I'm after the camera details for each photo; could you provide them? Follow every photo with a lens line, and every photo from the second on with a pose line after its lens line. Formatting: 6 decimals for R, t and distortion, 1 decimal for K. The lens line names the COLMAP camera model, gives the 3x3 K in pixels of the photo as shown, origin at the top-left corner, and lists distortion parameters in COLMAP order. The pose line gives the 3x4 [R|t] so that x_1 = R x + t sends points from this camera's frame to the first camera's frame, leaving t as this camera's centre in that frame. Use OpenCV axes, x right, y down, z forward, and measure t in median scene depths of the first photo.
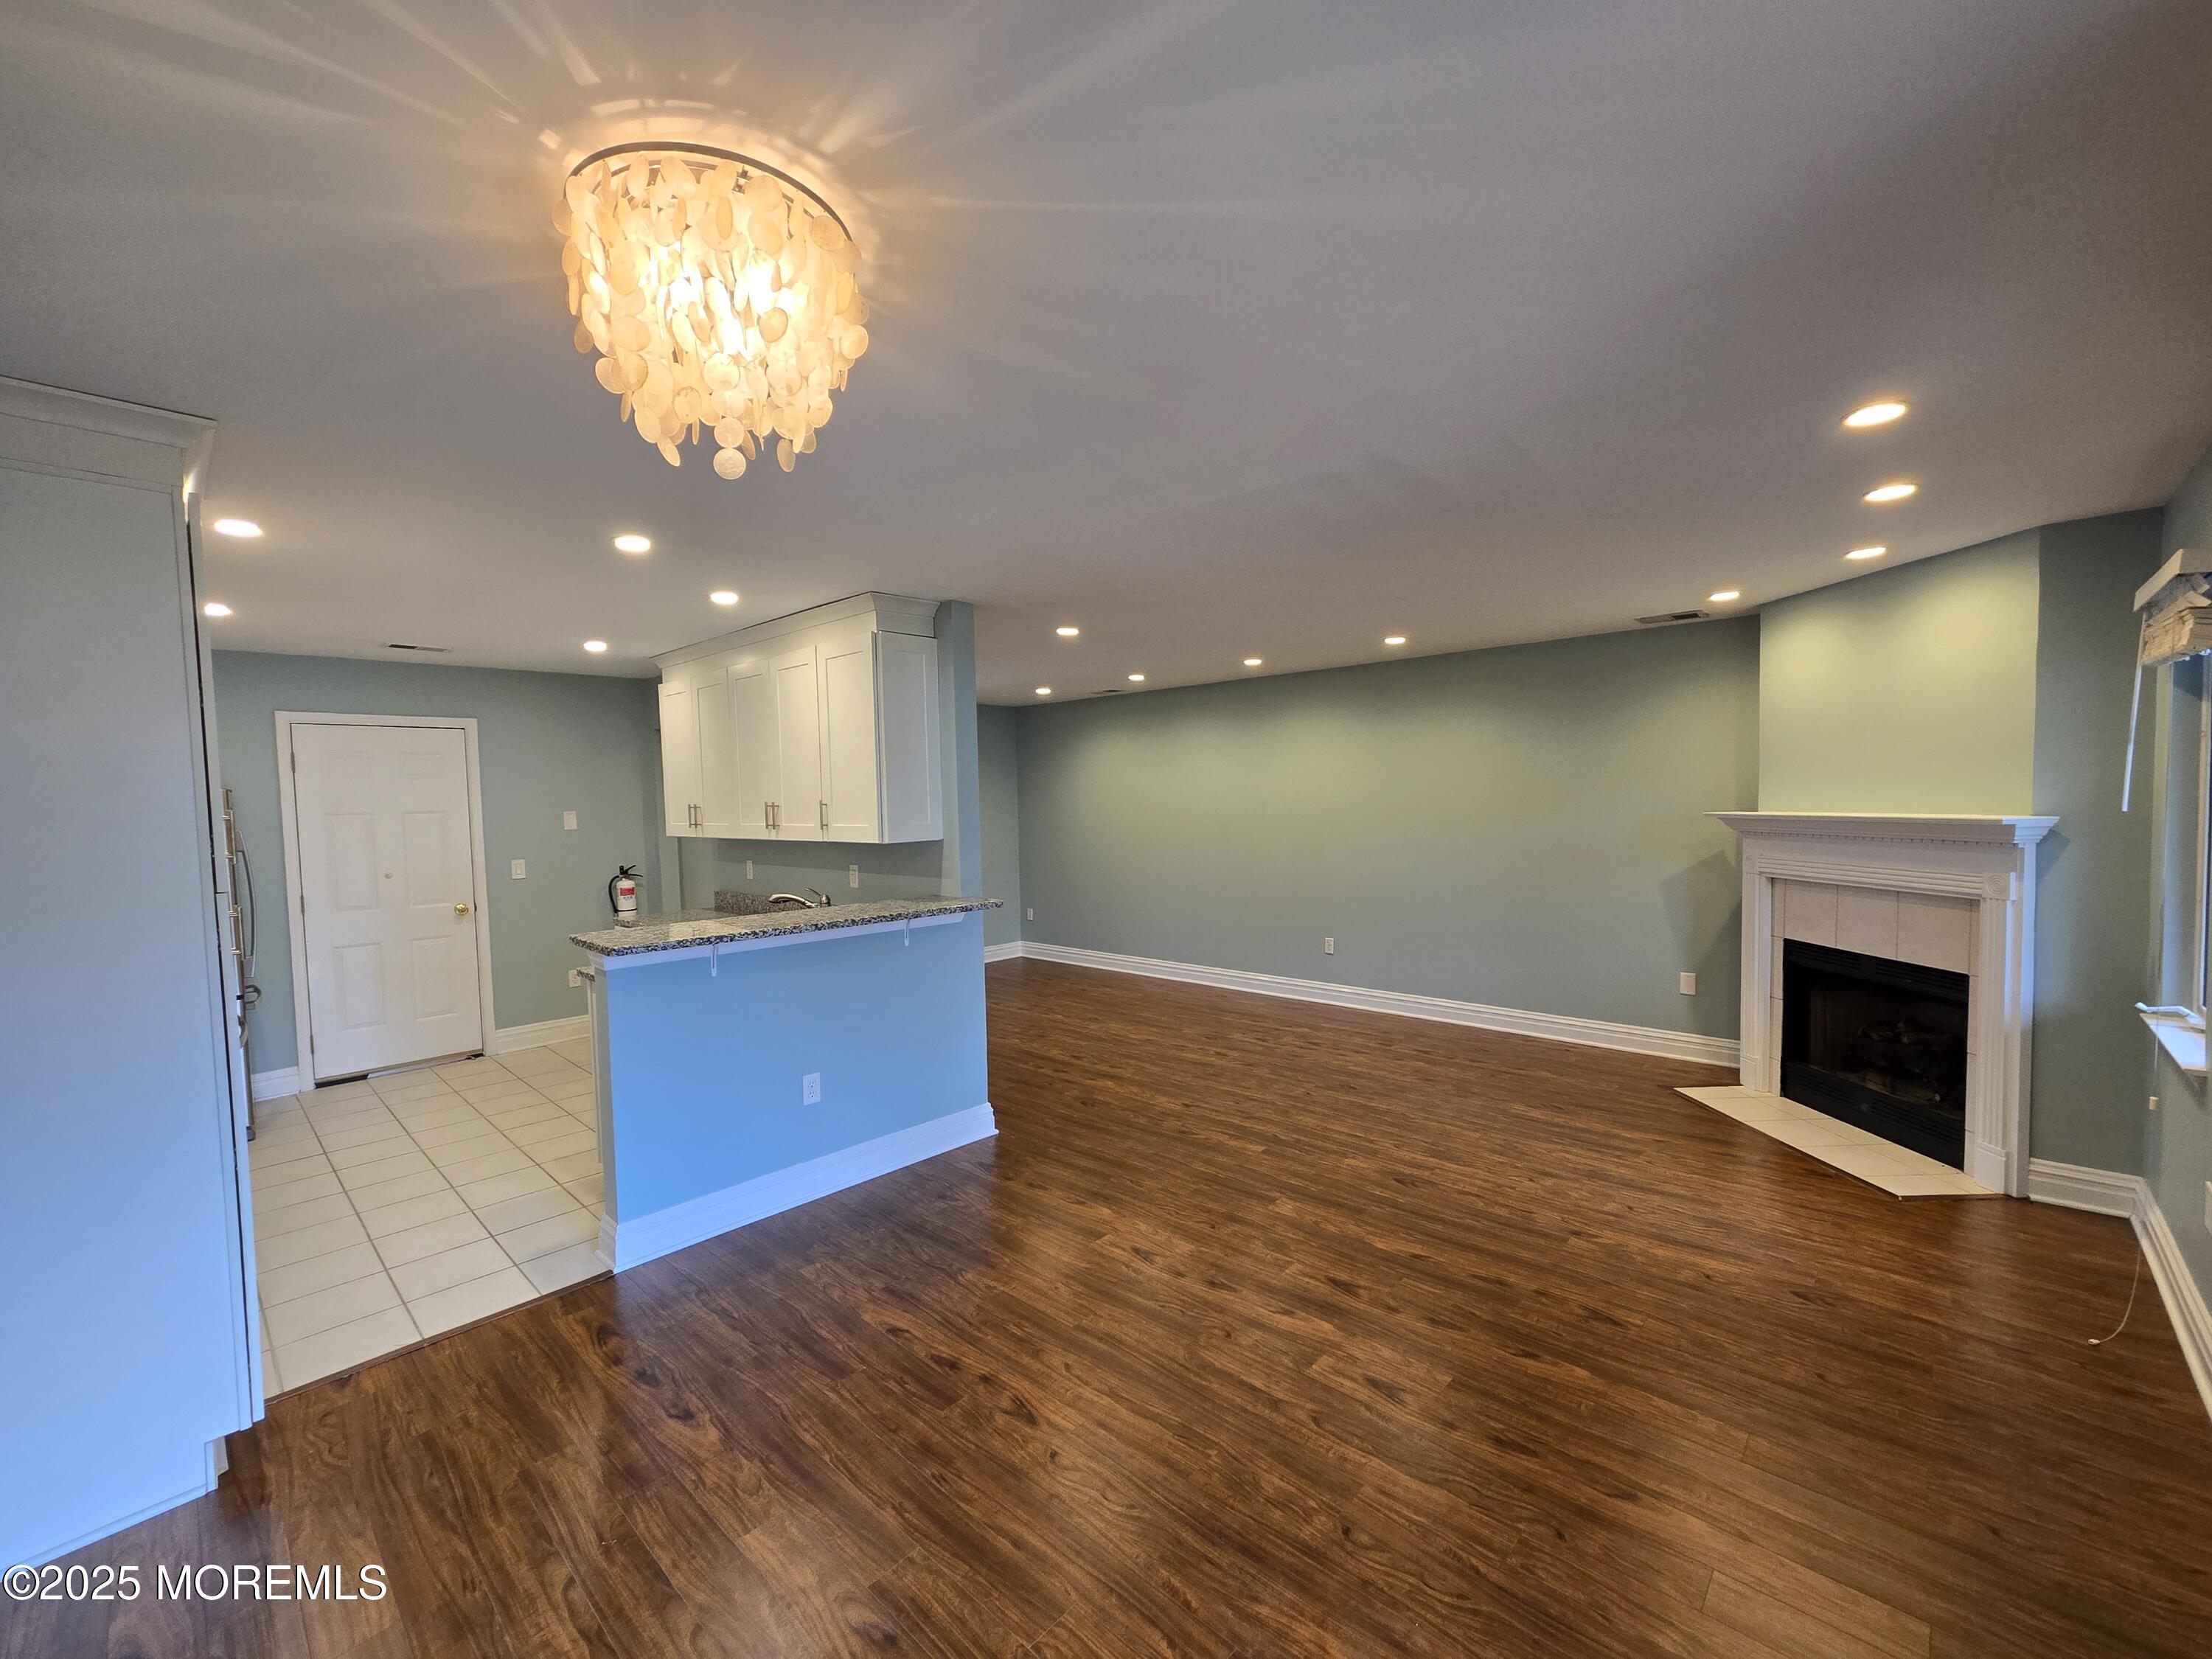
lens RADIAL K [[902.5, 0, 1106.5], [0, 902.5, 840.8], [0, 0, 1]] dist [0.001263, 0.000303]
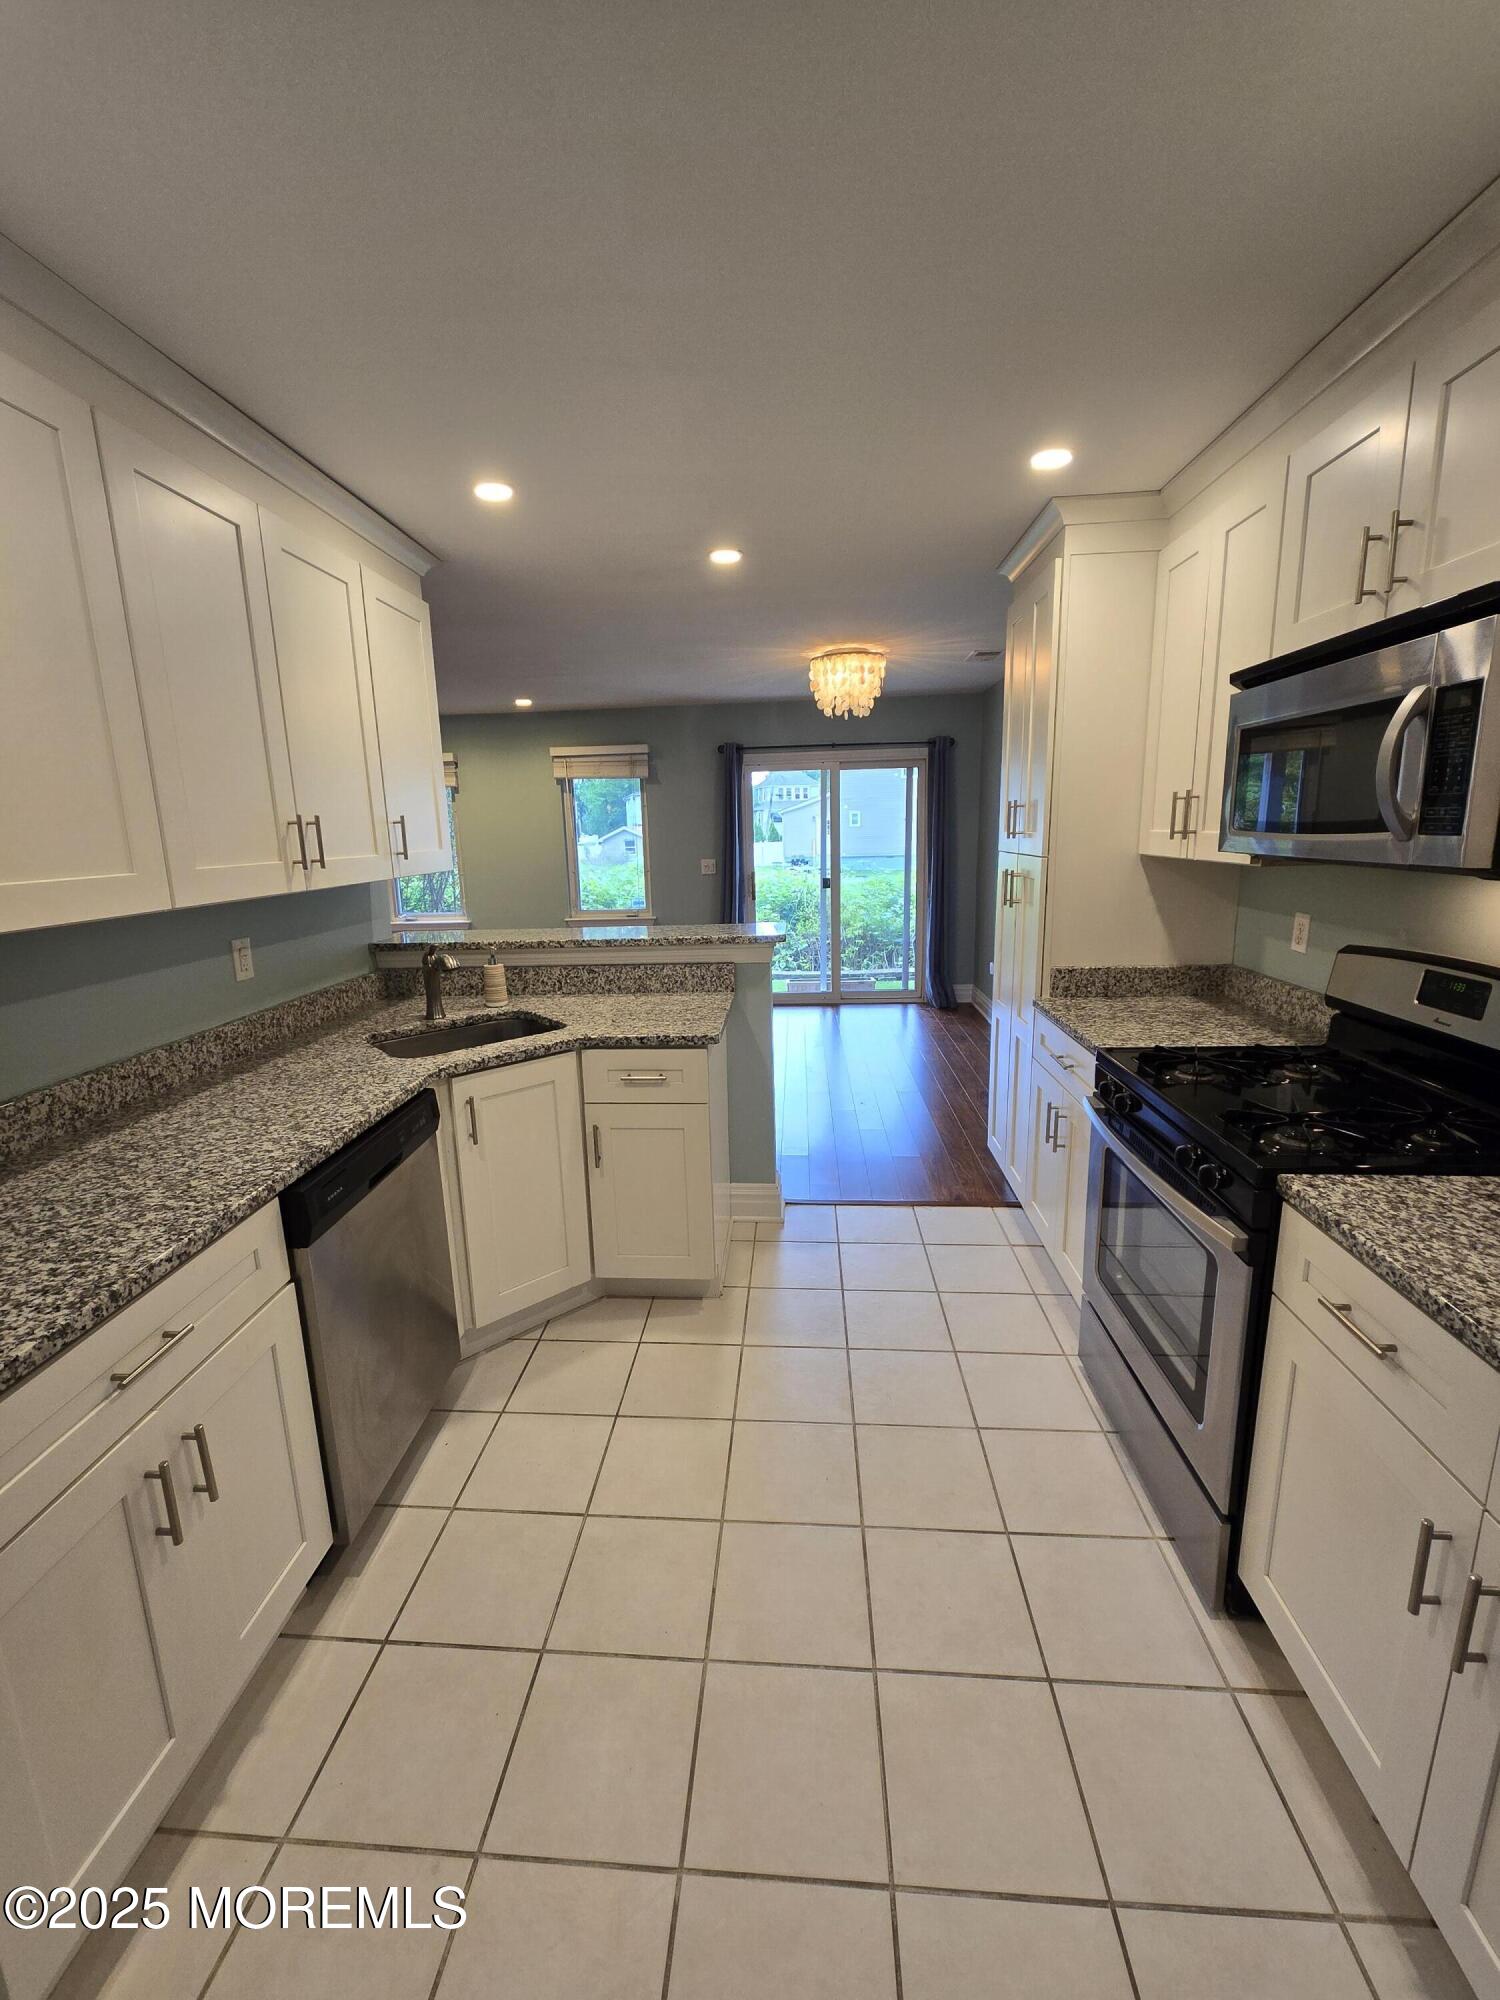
lens RADIAL K [[816.0, 0, 736.1], [0, 816.0, 989.7], [0, 0, 1]] dist [0.001263, 0.000303]
pose [[-0.628491, -0.116675, 0.769016, -0.763490], [0.075650, 0.974829, 0.209727, -0.021532], [-0.774129, 0.189988, -0.603845, 0.967103]]
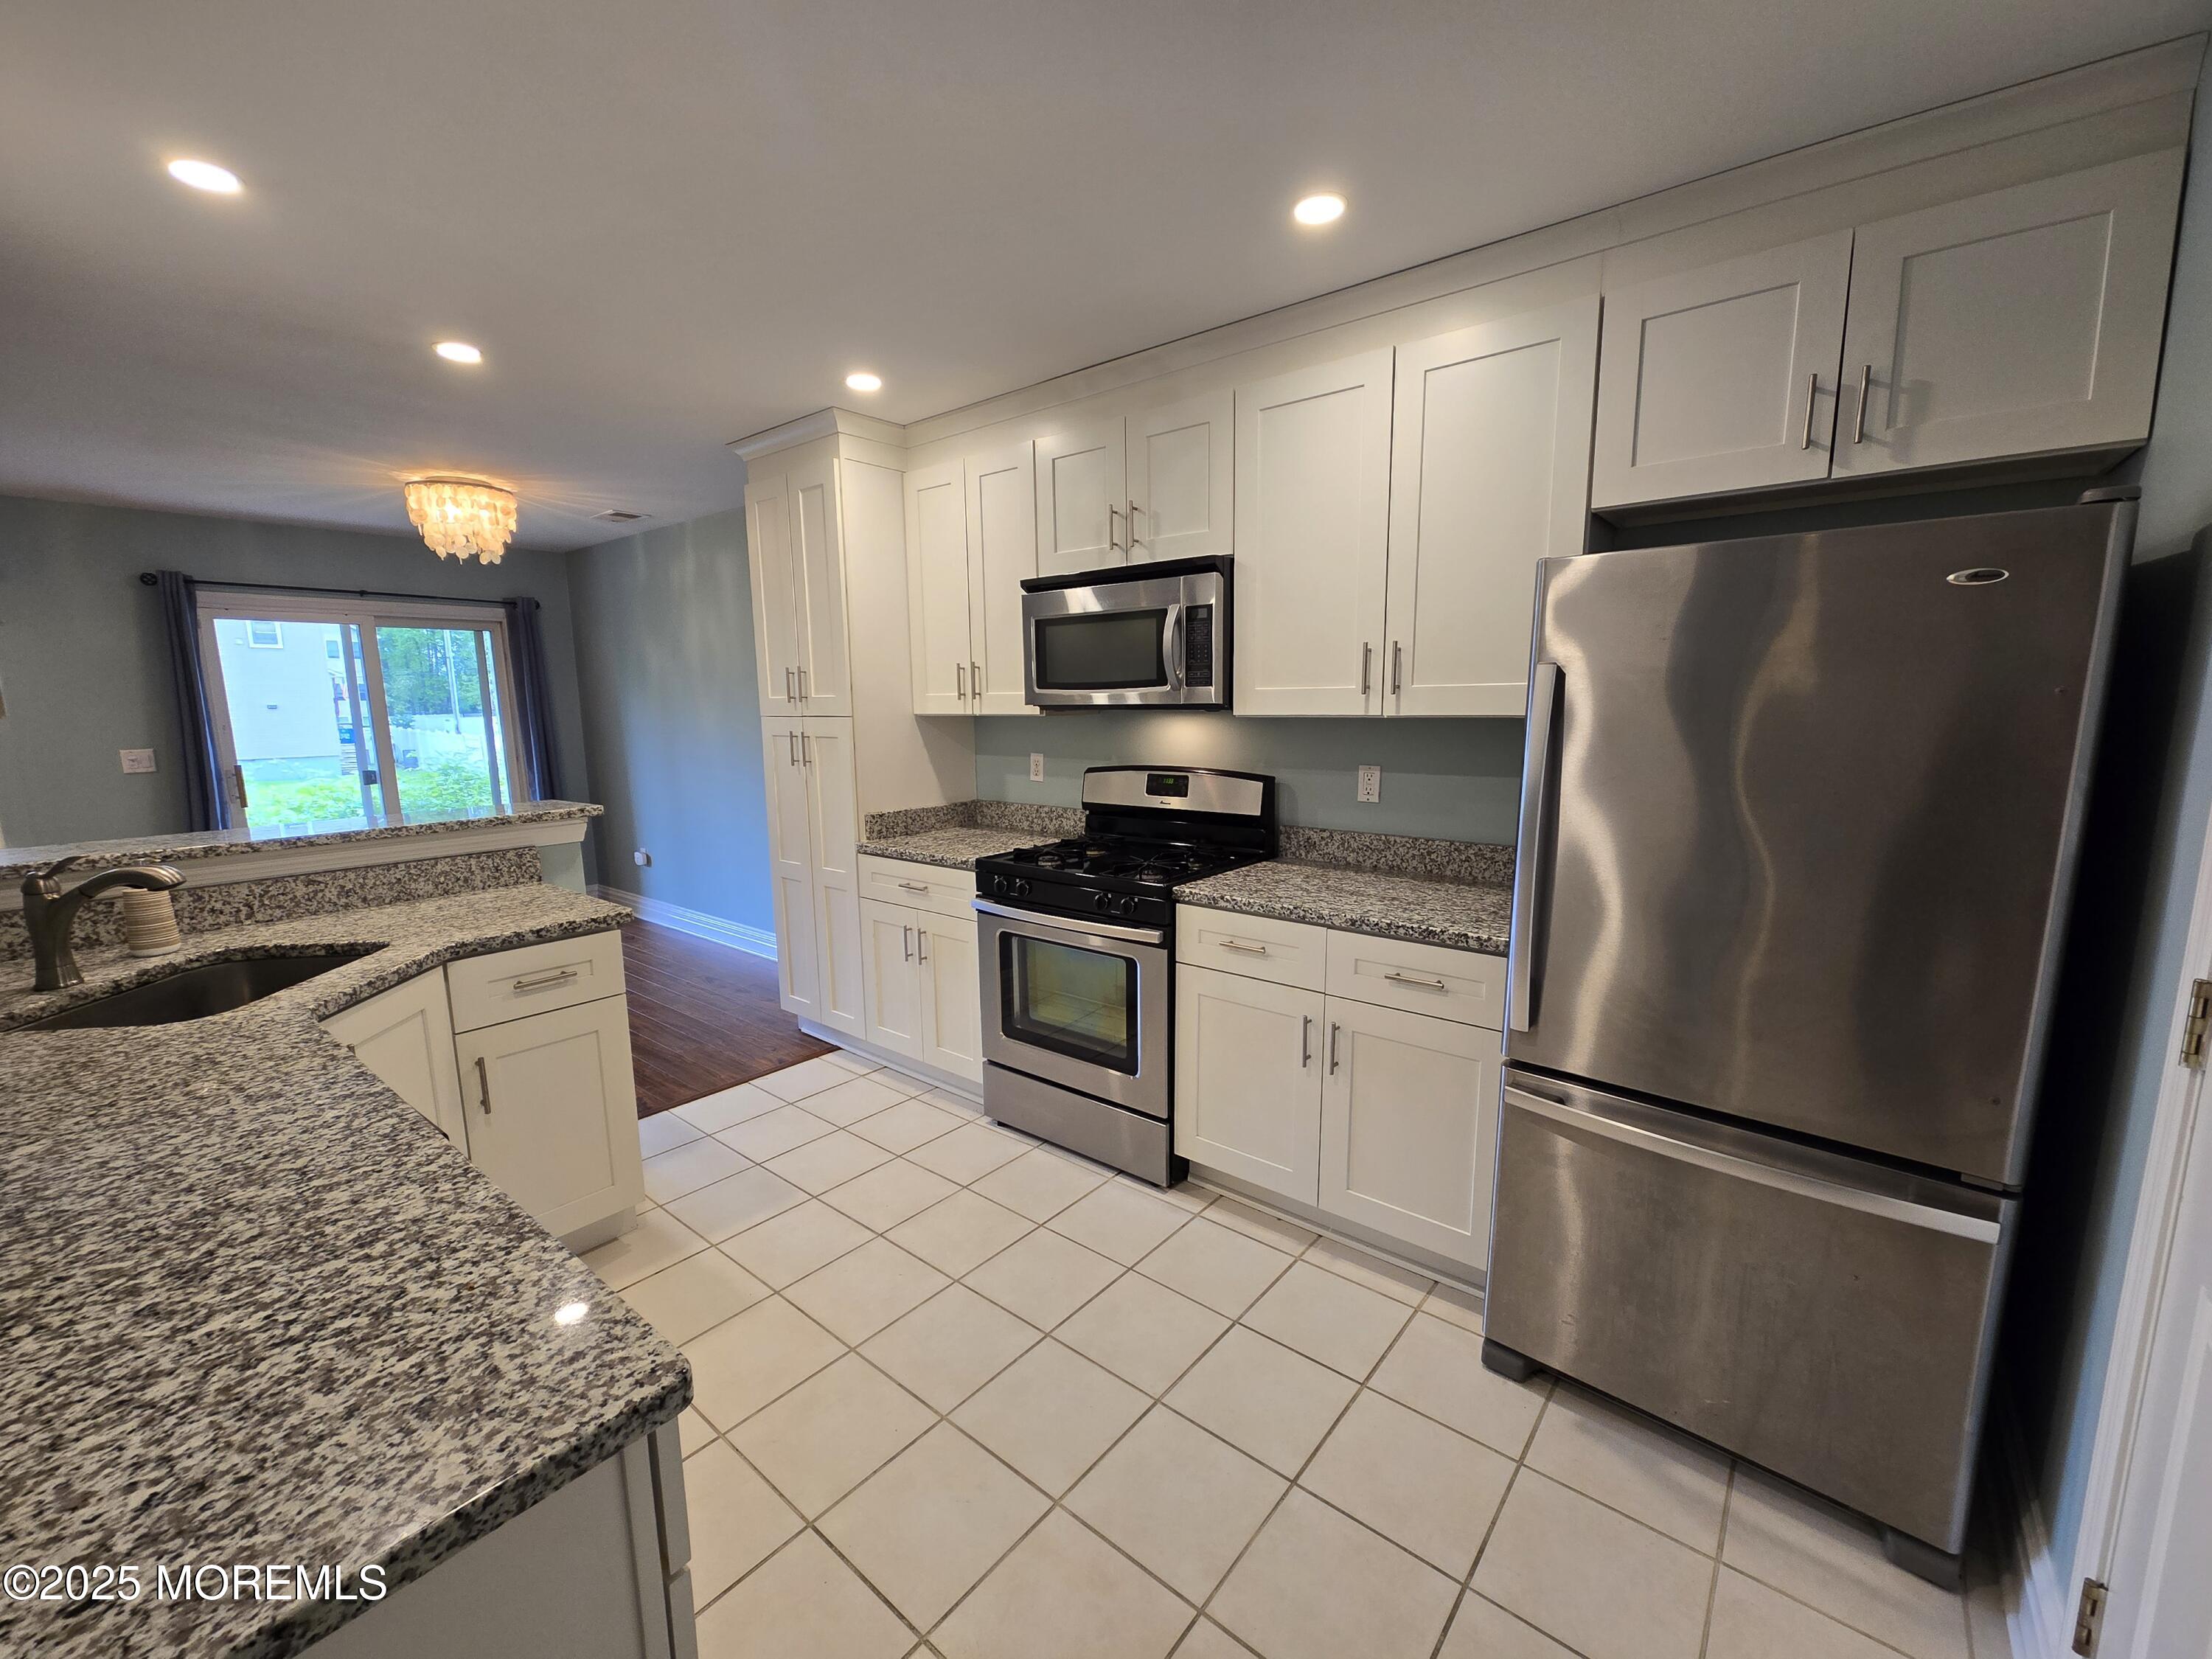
lens RADIAL K [[902.5, 0, 1095.4], [0, 902.5, 837.2], [0, 0, 1]] dist [0.001263, 0.000303]
pose [[-0.997226, 0.043365, -0.060504, -0.610508], [0.030644, 0.979879, 0.197227, -0.017518], [0.067840, 0.194825, -0.978489, 1.145290]]
